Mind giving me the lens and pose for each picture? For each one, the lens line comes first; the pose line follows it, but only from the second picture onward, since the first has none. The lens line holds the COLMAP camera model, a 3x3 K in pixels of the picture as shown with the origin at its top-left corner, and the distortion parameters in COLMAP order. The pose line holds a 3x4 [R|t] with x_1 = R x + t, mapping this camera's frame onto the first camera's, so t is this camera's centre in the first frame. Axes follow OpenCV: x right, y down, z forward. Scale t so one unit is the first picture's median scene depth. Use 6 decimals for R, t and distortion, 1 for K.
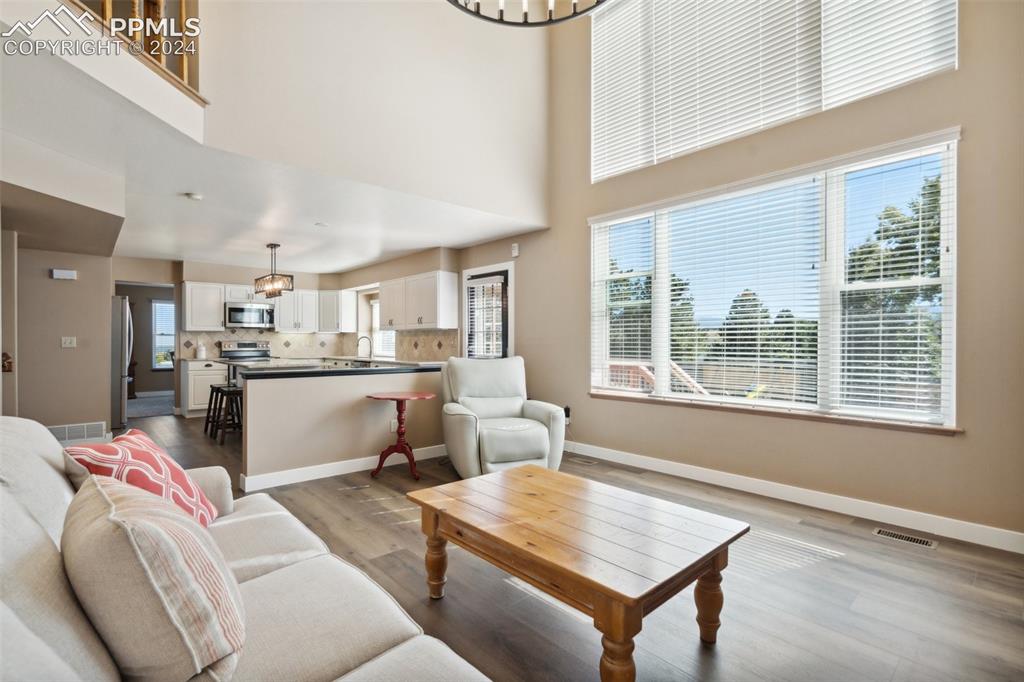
lens RADIAL K [[471.1, 0, 505.5], [0, 471.1, 344.3], [0, 0, 1]] dist [-0.002763, 0.000484]
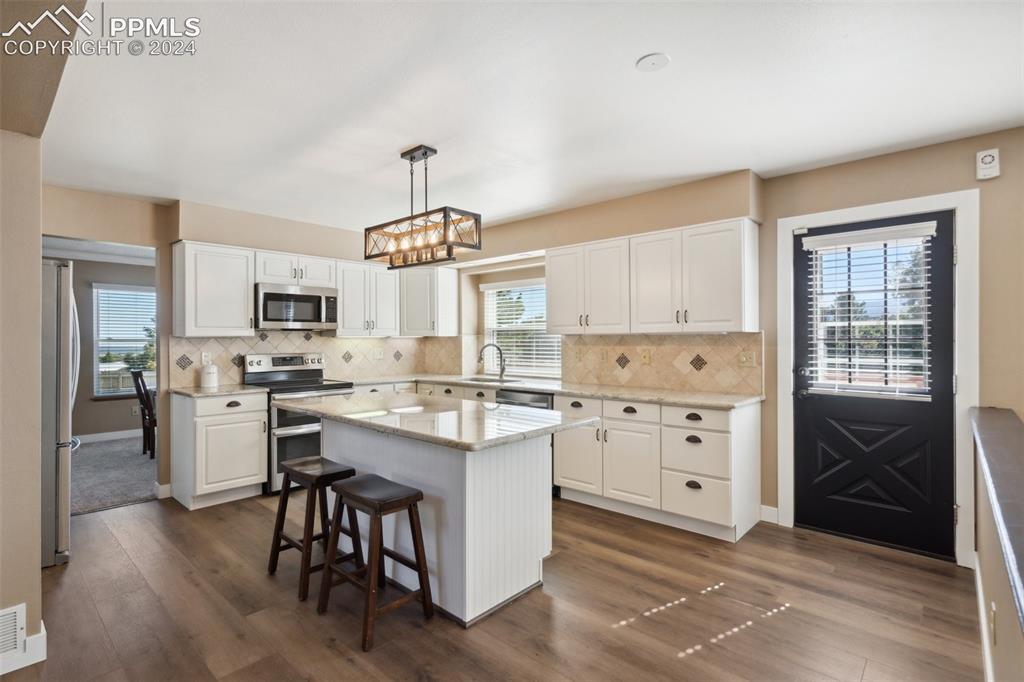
lens RADIAL K [[491.0, 0, 504.4], [0, 491.0, 339.1], [0, 0, 1]] dist [0.001770, 0.000748]
pose [[0.995672, -0.004059, 0.092847, -0.480610], [0.004670, 0.999969, -0.006365, -0.026764], [-0.092818, 0.006771, 0.995660, 0.545646]]
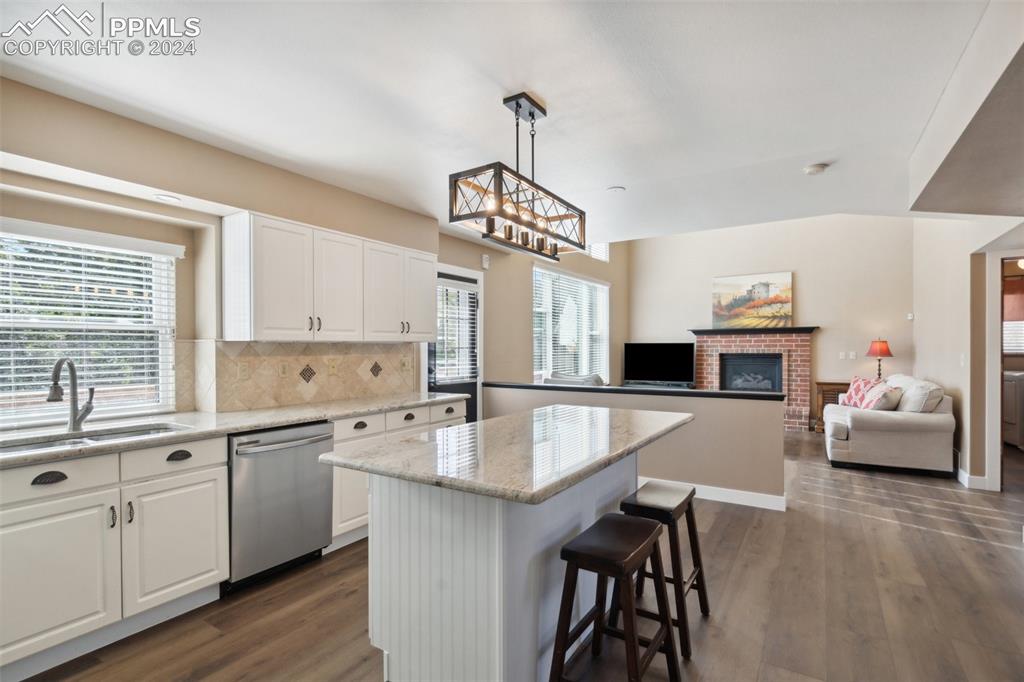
lens RADIAL K [[481.7, 0, 509.6], [0, 481.7, 352.2], [0, 0, 1]] dist [-0.000860, -0.000073]
pose [[-0.263796, -0.010002, 0.964527, -0.887465], [0.007078, 0.999899, 0.012305, -0.030487], [-0.964553, 0.010073, -0.263698, 1.168704]]
